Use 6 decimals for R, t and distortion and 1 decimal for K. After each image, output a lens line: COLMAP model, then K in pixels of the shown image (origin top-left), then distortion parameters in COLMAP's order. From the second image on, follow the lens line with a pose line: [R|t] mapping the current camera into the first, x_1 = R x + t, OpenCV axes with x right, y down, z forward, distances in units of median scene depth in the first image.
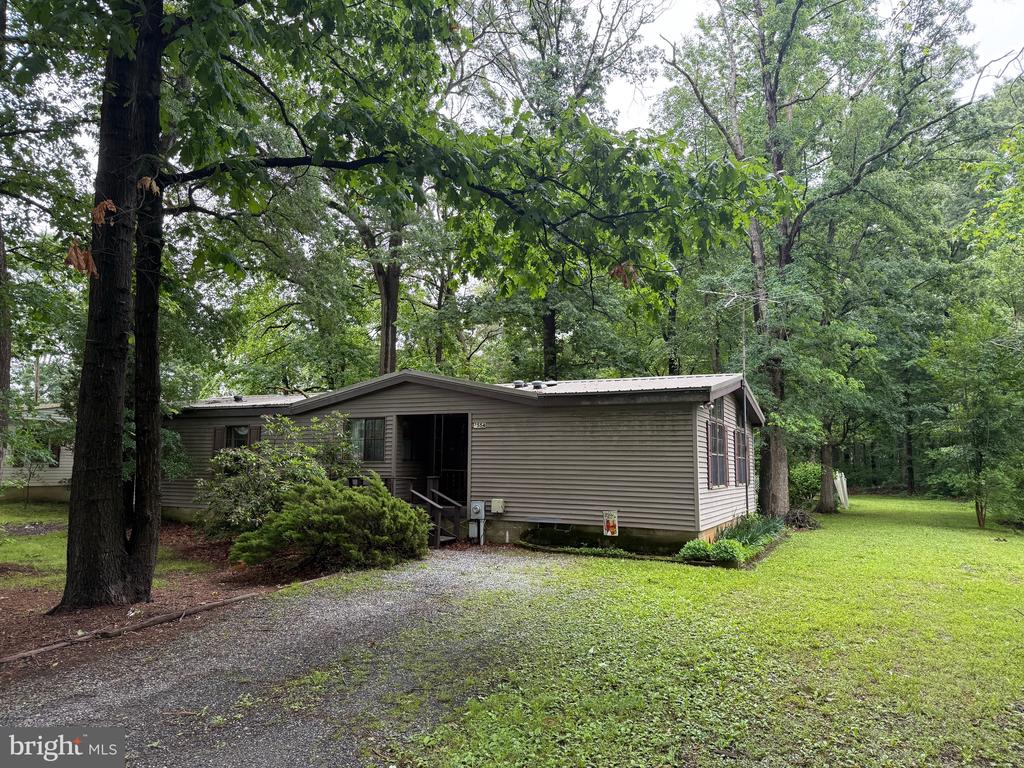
lens RADIAL K [[722.9, 0, 512.0], [0, 722.9, 384.0], [0, 0, 1]] dist [0.100667, -0.109610]
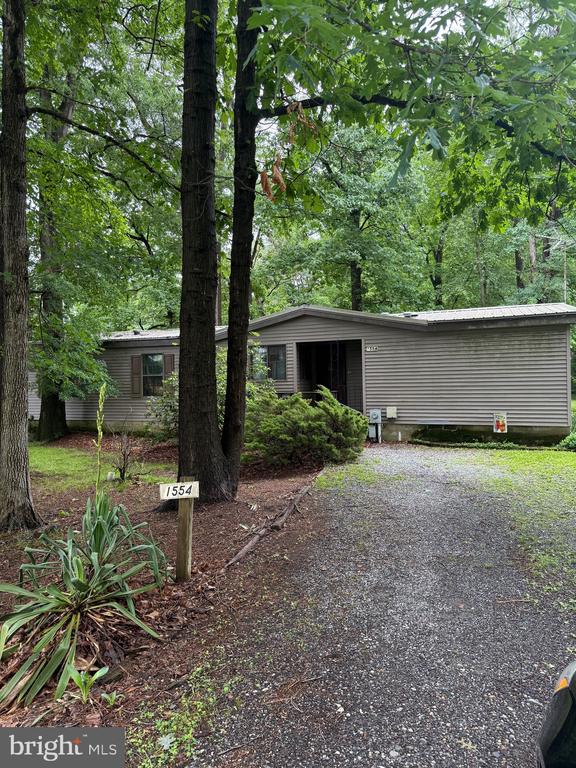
lens RADIAL K [[542.2, 0, 286.3], [0, 542.2, 381.1], [0, 0, 1]] dist [0.100667, -0.109610]
pose [[0.996459, -0.026083, 0.079930, -0.283890], [0.017635, 0.994355, 0.104632, 0.013518], [-0.082208, -0.102852, 0.991294, 0.091513]]
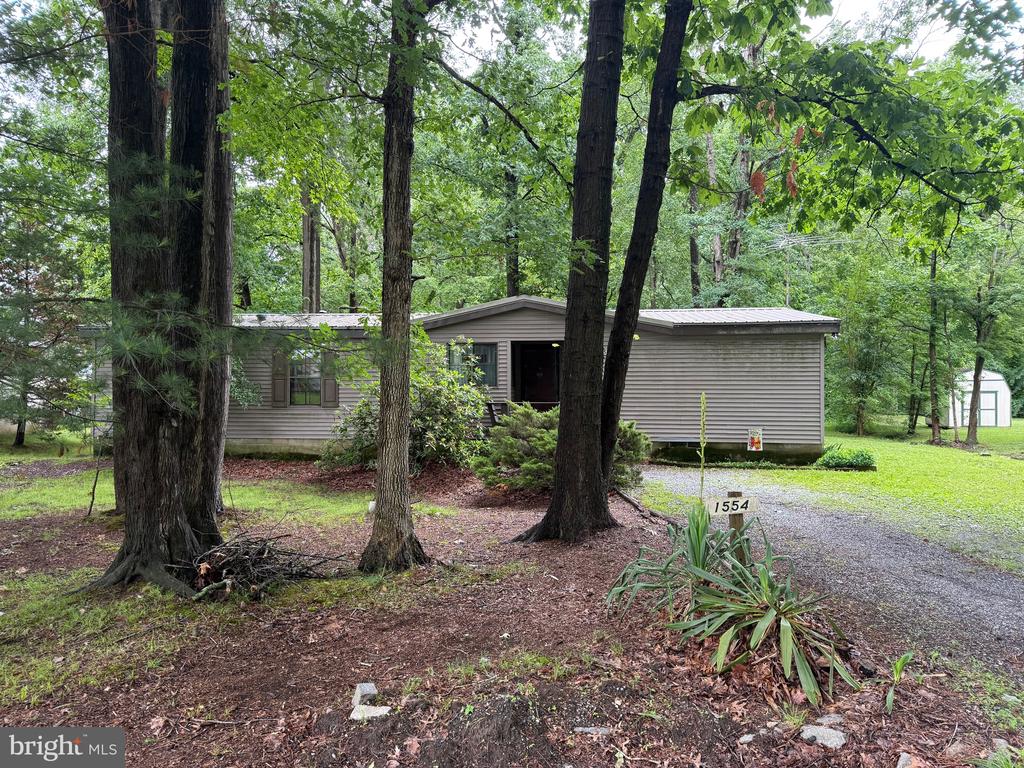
lens RADIAL K [[722.6, 0, 512.0], [0, 722.6, 384.0], [0, 0, 1]] dist [0.080314, -0.108997]
pose [[0.938030, -0.005933, 0.346504, -0.565493], [-0.029399, 0.994887, 0.096624, 0.006957], [-0.345305, -0.100823, 0.933059, 0.078889]]
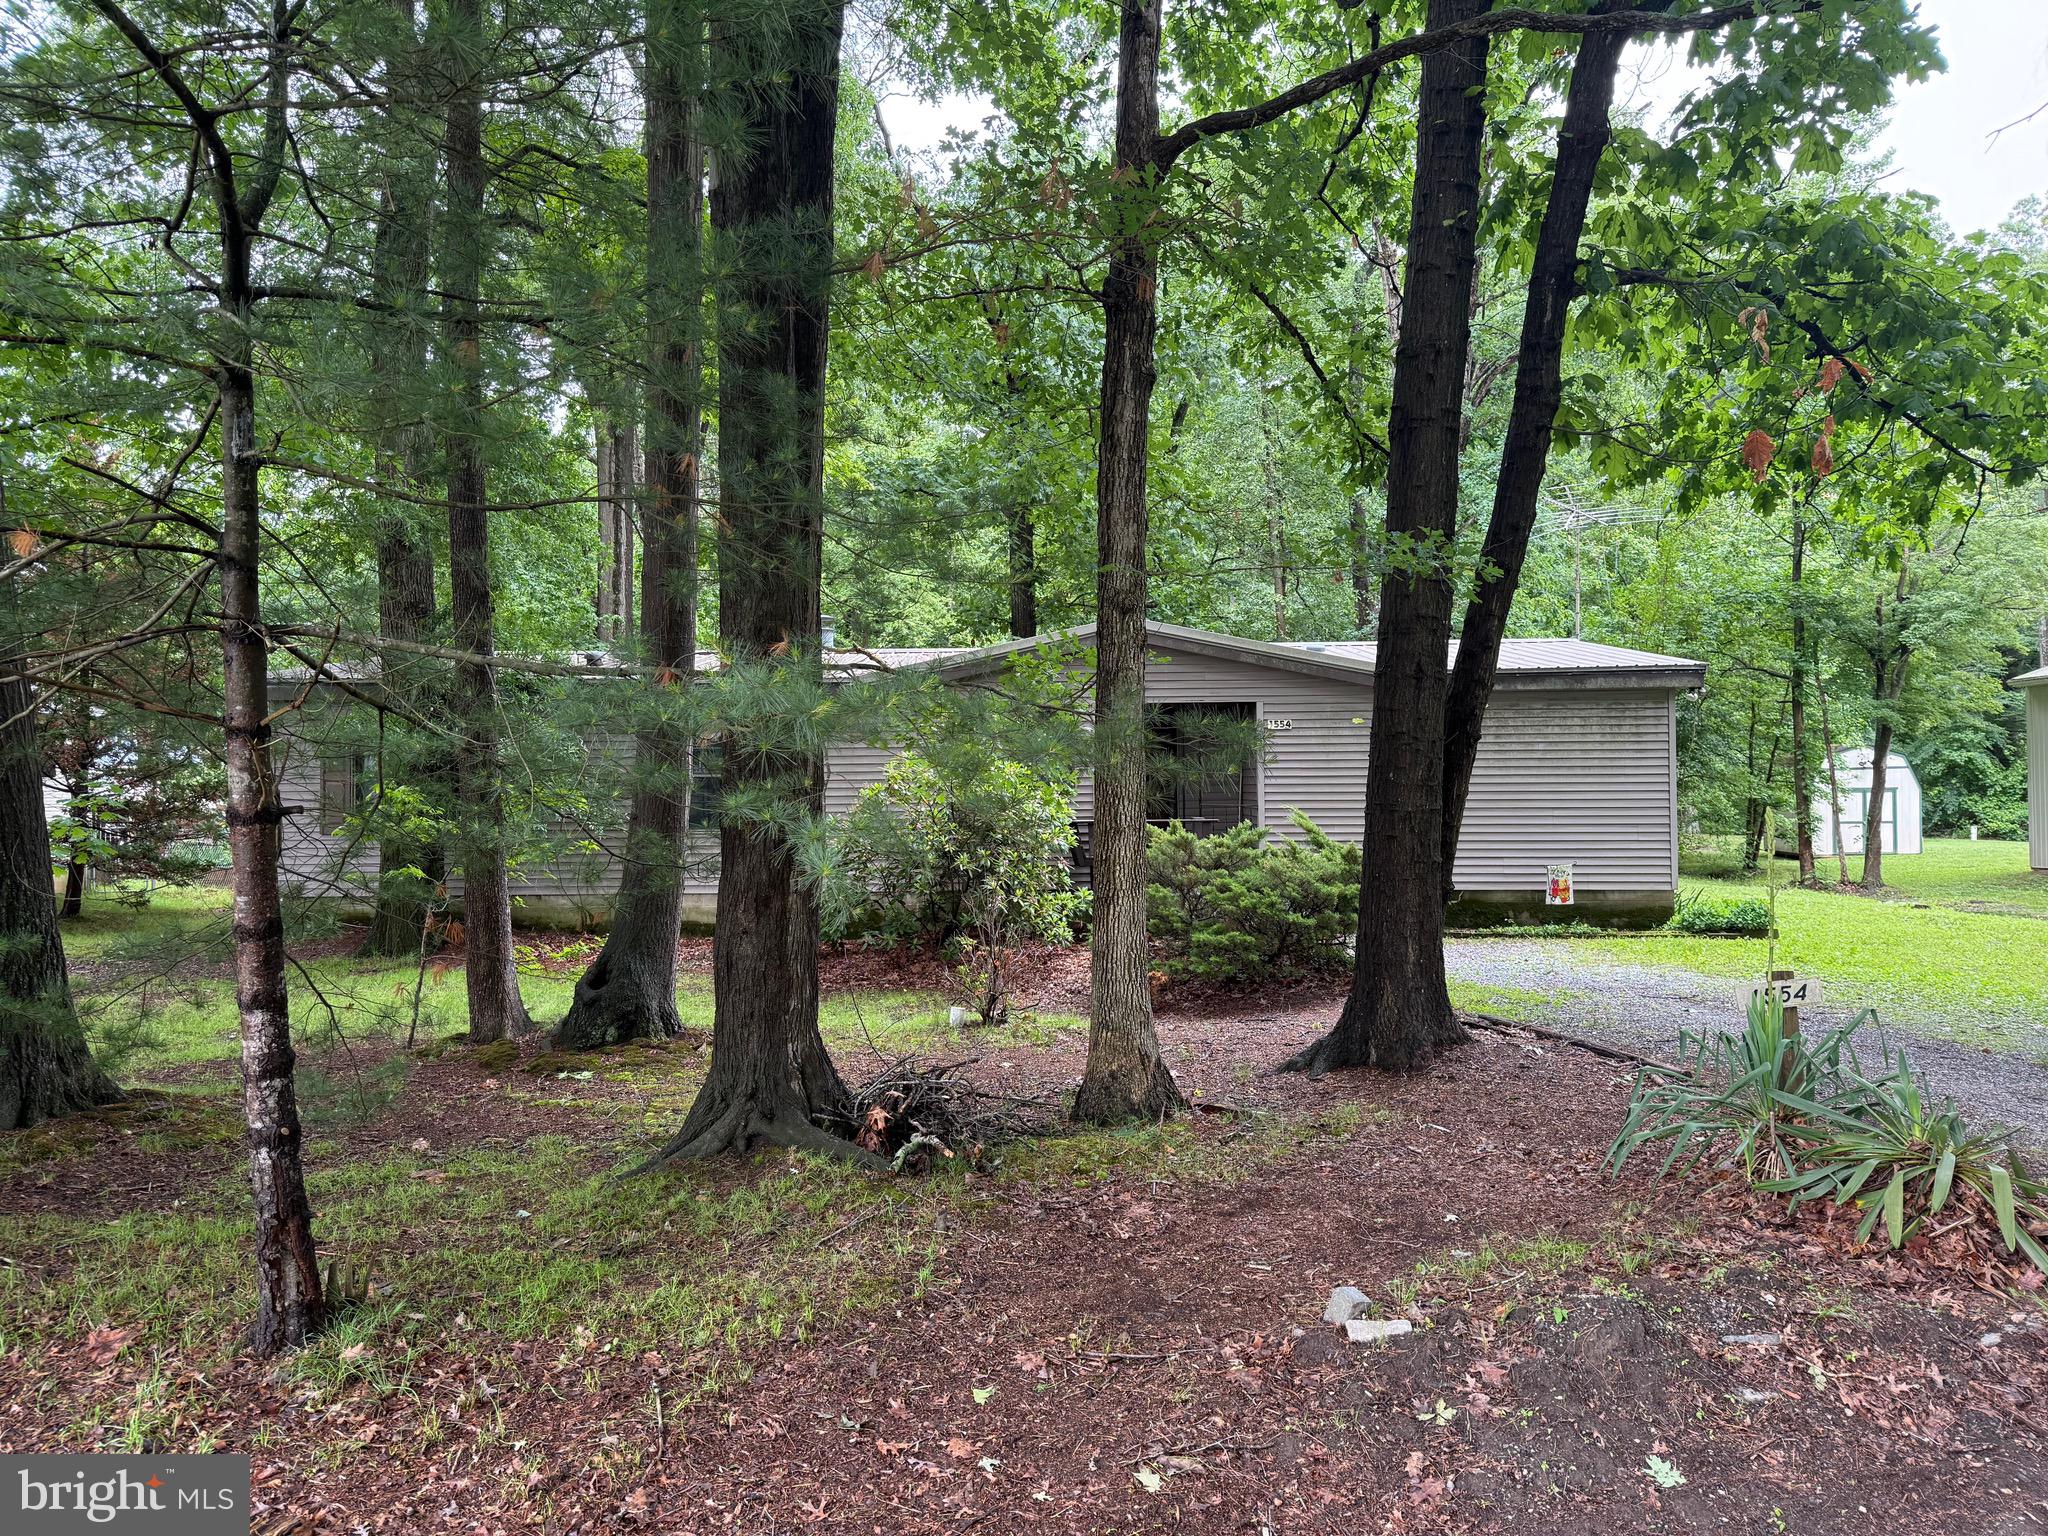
lens RADIAL K [[1462.7, 0, 1019.5], [0, 1462.7, 763.8], [0, 0, 1]] dist [0.034920, -0.032464]
pose [[0.905409, -0.008670, 0.424453, -0.745649], [-0.030043, 0.995977, 0.084429, -0.000646], [-0.423477, -0.089194, 0.901505, 0.078187]]
